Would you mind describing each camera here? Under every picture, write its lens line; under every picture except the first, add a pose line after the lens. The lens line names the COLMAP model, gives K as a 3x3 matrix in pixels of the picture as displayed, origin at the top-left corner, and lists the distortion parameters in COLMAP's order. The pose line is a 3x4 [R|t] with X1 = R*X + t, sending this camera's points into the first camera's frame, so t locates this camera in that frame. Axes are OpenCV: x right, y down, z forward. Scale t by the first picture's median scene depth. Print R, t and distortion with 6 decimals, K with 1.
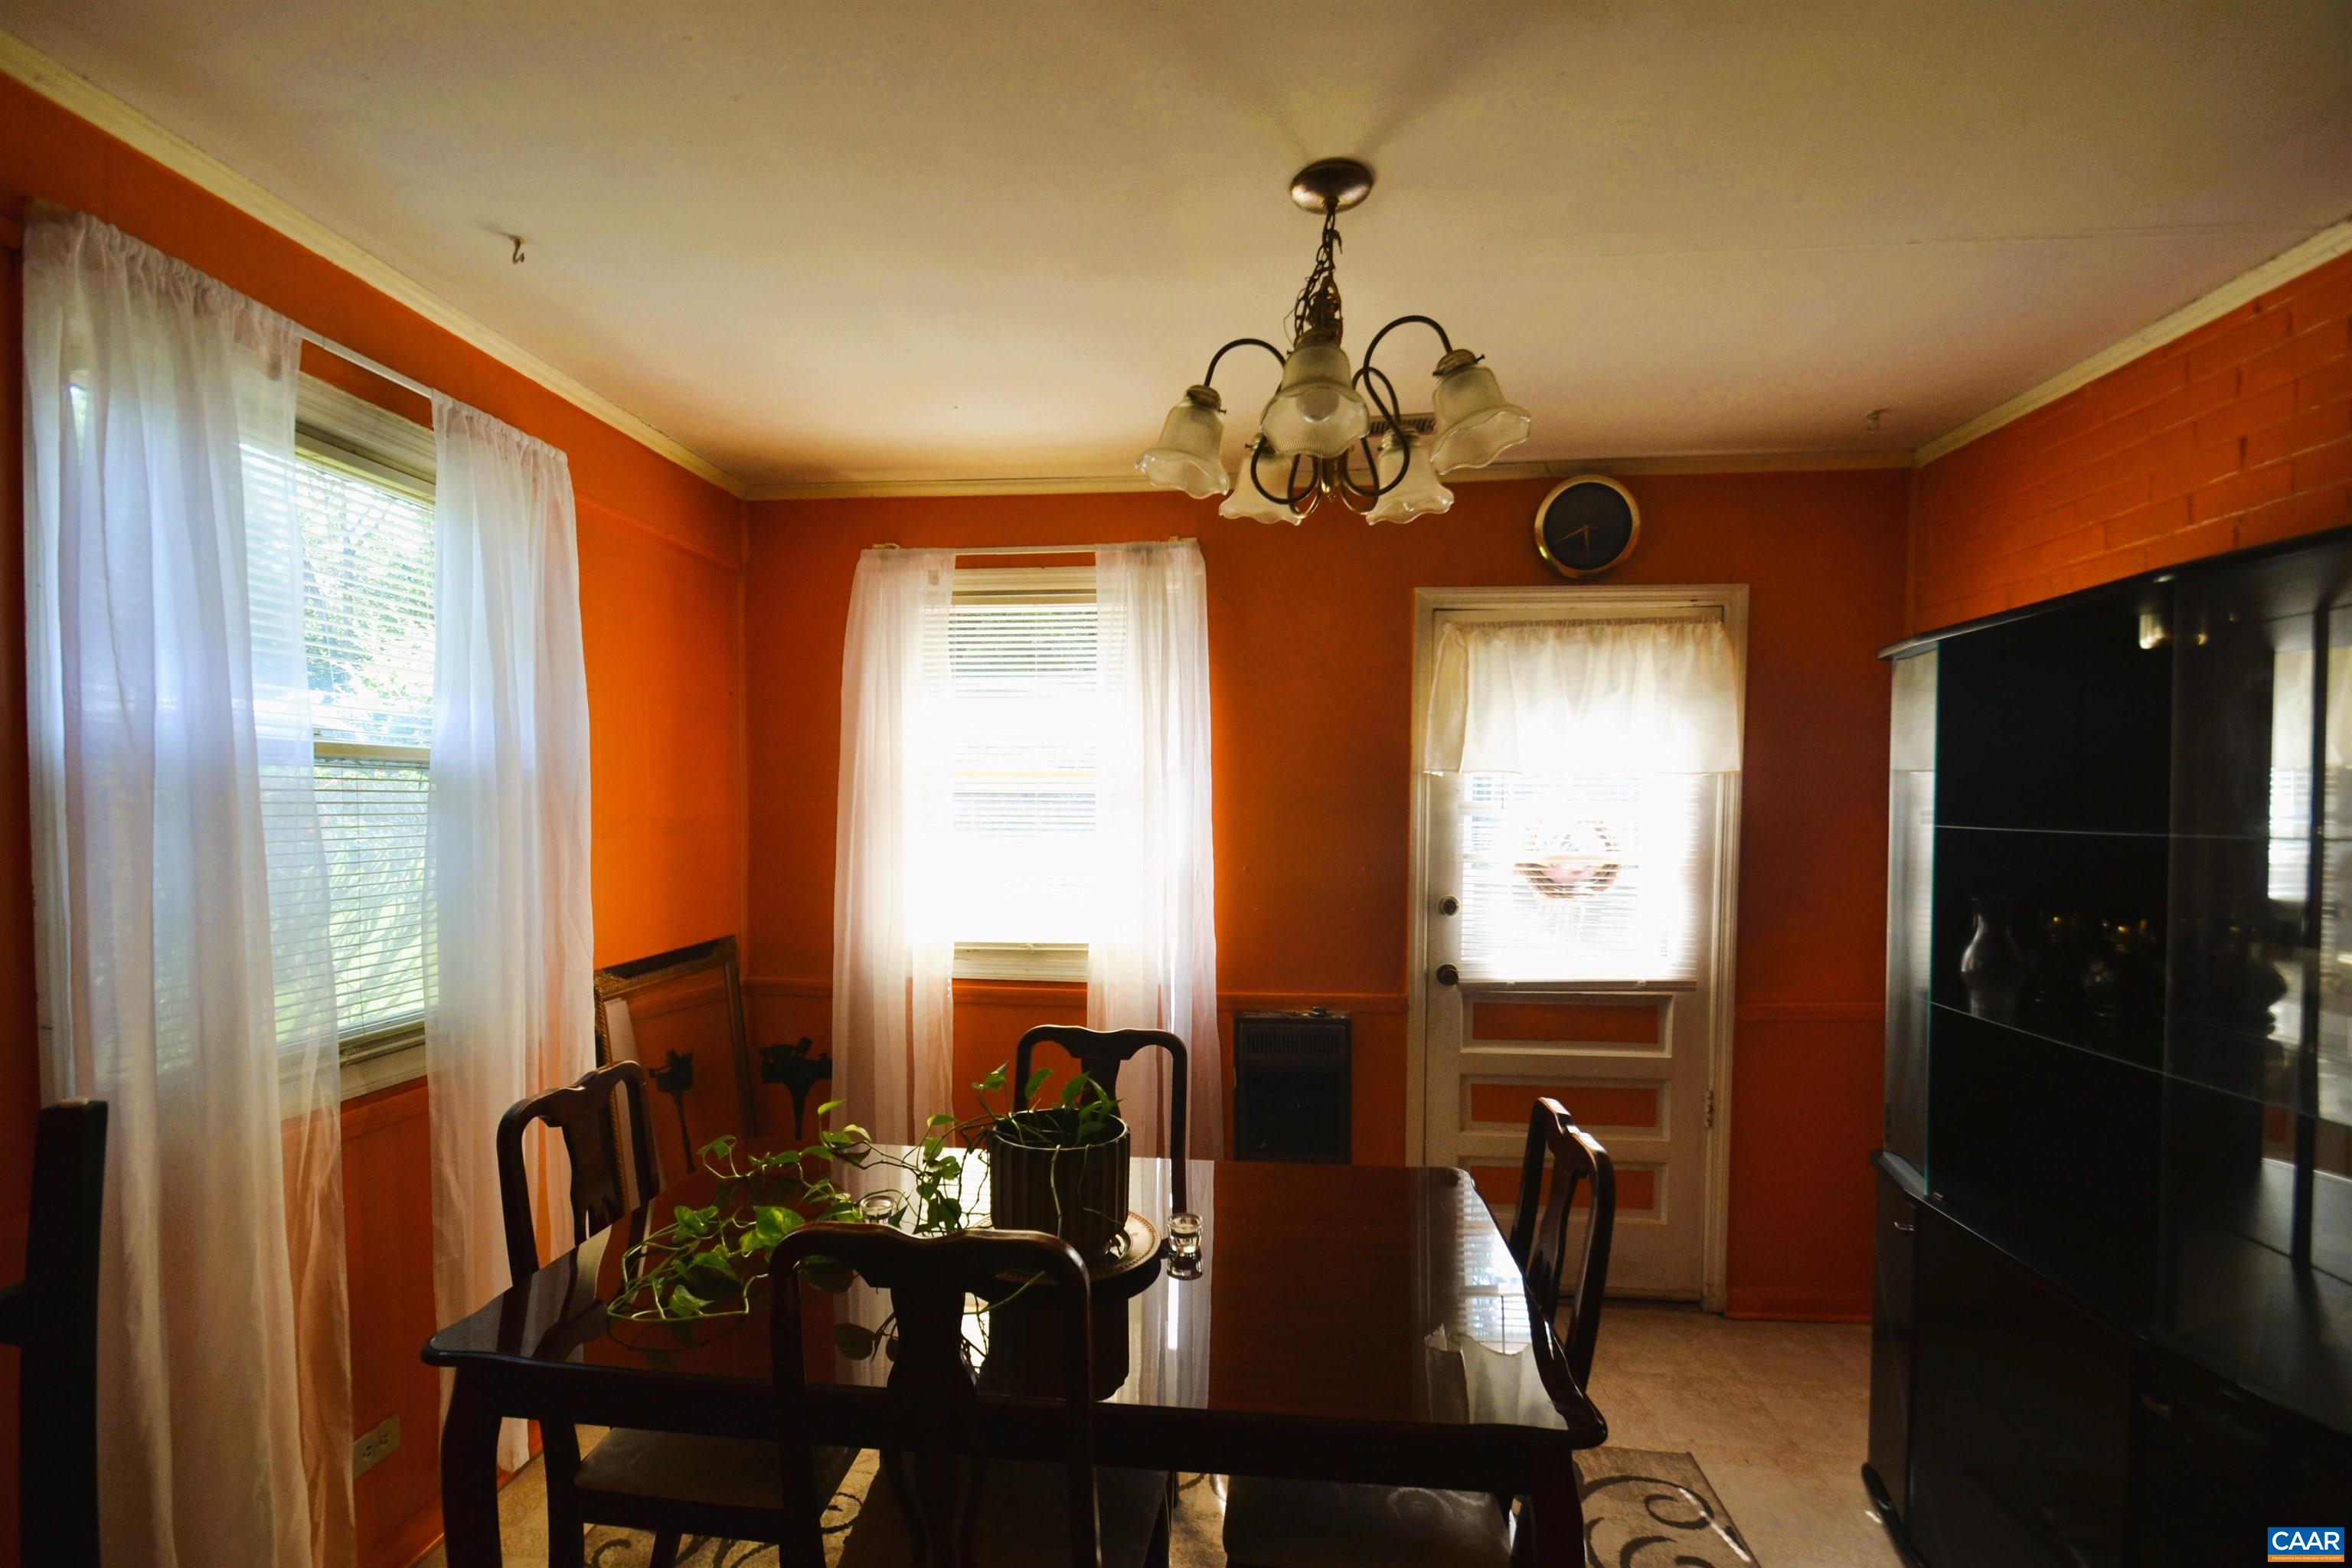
lens RADIAL K [[975.9, 0, 1177.7], [0, 975.9, 818.3], [0, 0, 1]] dist [0.021443, -0.015284]
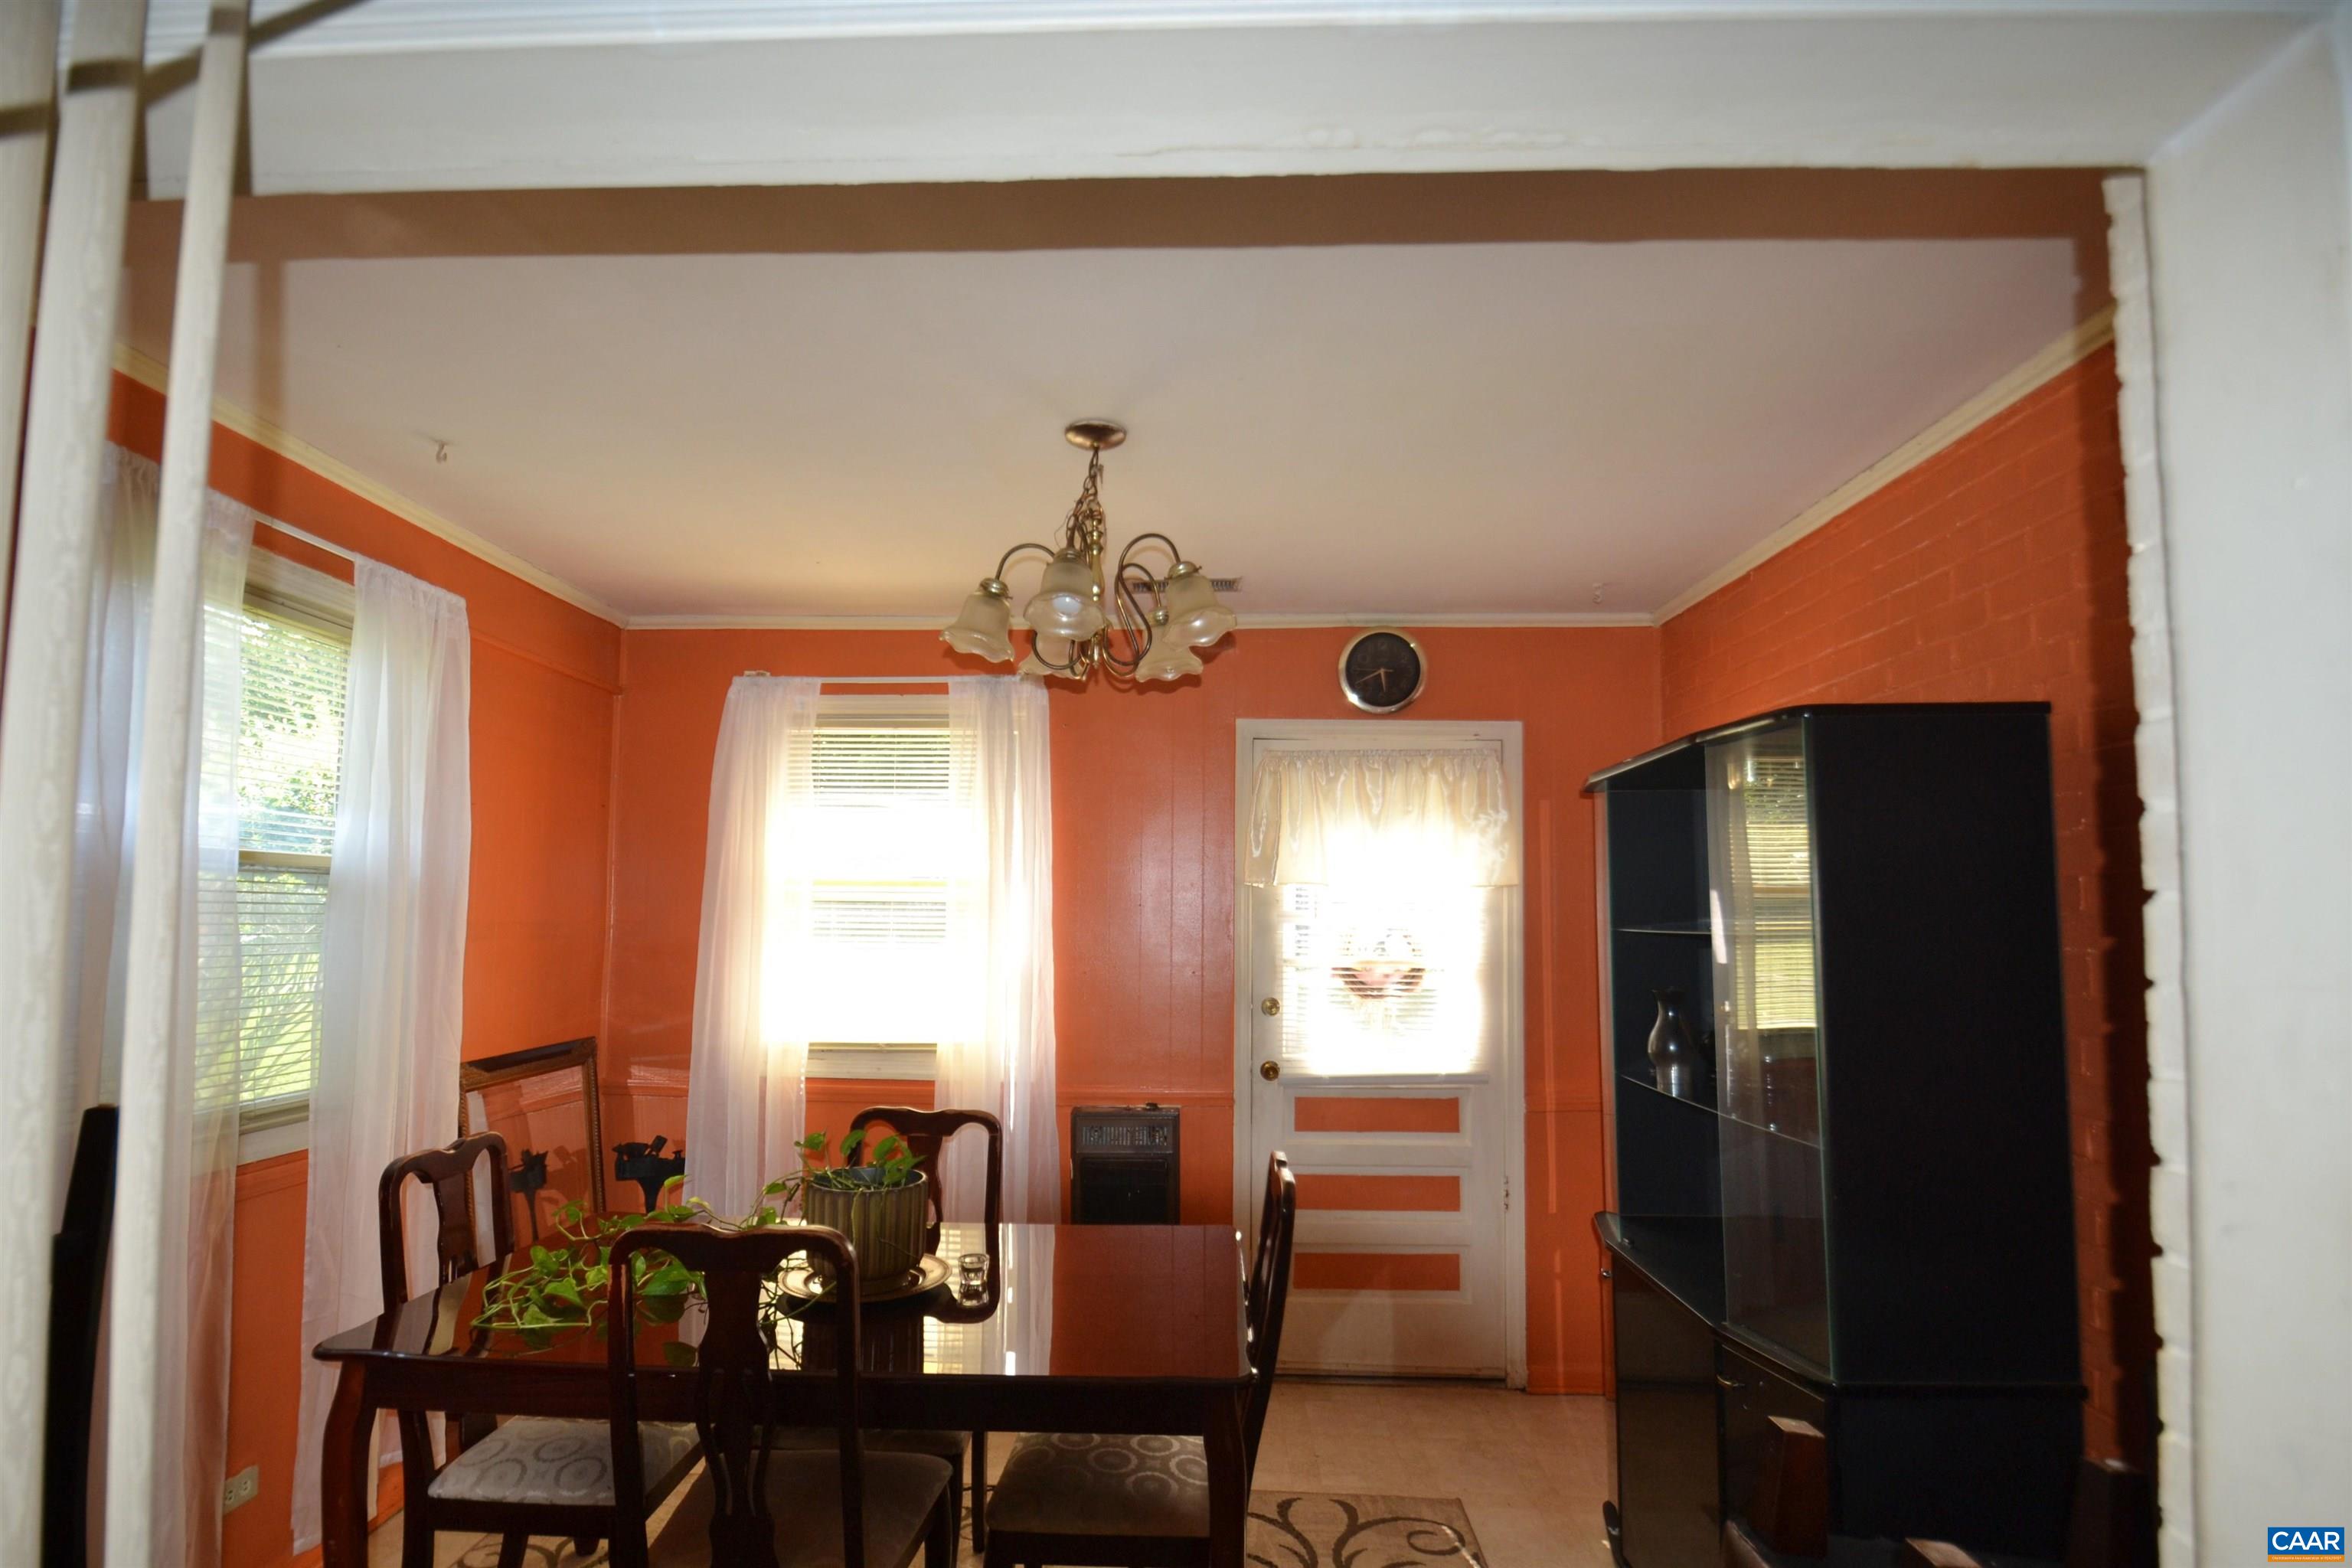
lens RADIAL K [[1048.4, 0, 1156.2], [0, 1048.4, 841.9], [0, 0, 1]] dist [0.017585, -0.020120]
pose [[0.998311, 0.008469, 0.057469, 0.110095], [-0.003388, 0.996120, -0.087942, 0.013891], [-0.057991, 0.087599, 0.994466, -0.235701]]
